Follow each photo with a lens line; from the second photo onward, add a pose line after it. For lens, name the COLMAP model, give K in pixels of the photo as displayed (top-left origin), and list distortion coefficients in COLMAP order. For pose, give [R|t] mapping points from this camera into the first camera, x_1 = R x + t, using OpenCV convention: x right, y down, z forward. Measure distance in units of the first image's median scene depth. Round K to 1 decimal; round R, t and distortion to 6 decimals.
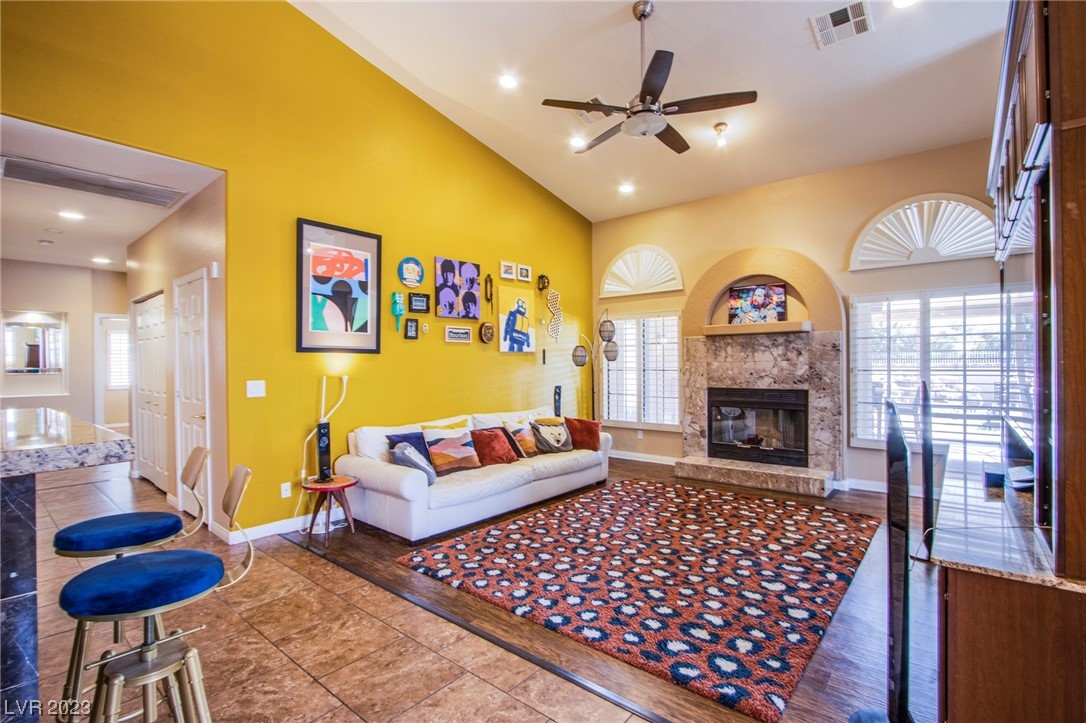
lens RADIAL K [[505.1, 0, 543.0], [0, 505.1, 361.5], [0, 0, 1]] dist [-0.019587, 0.002313]
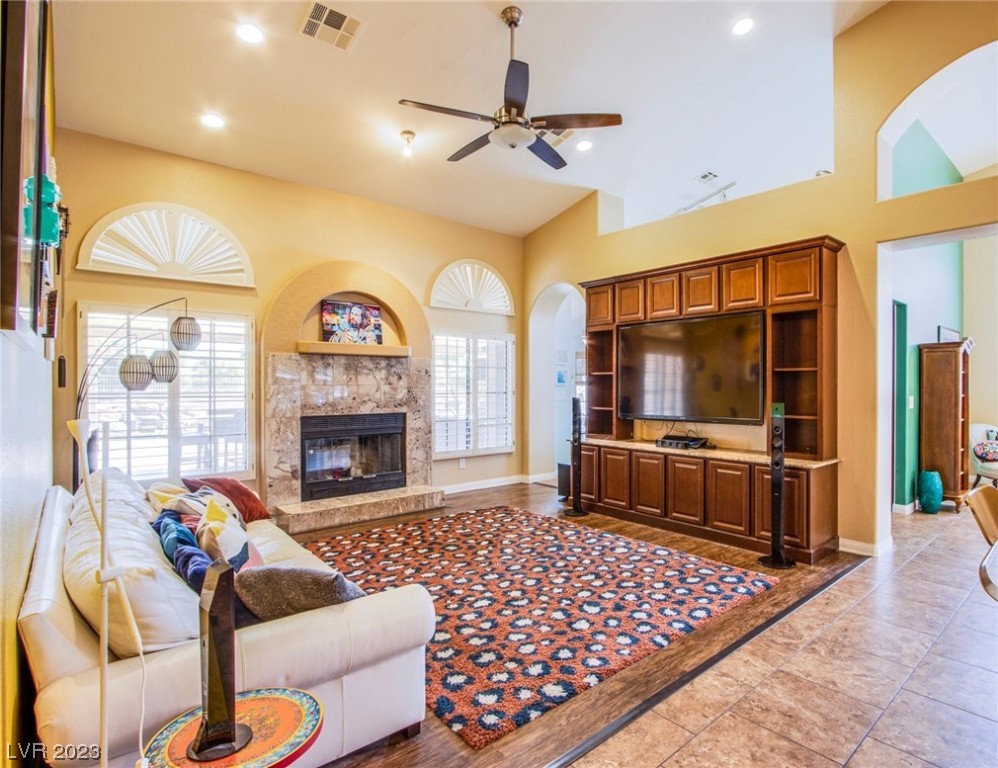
lens RADIAL K [[589.7, 0, 499.0], [0, 589.7, 384.0], [0, 0, 1]] dist [-0.021704, 0.001207]
pose [[0.110162, 0.011582, 0.993846, -0.789200], [-0.003641, 0.999930, -0.011249, 0.011364], [-0.993907, -0.002379, 0.110197, 0.781685]]
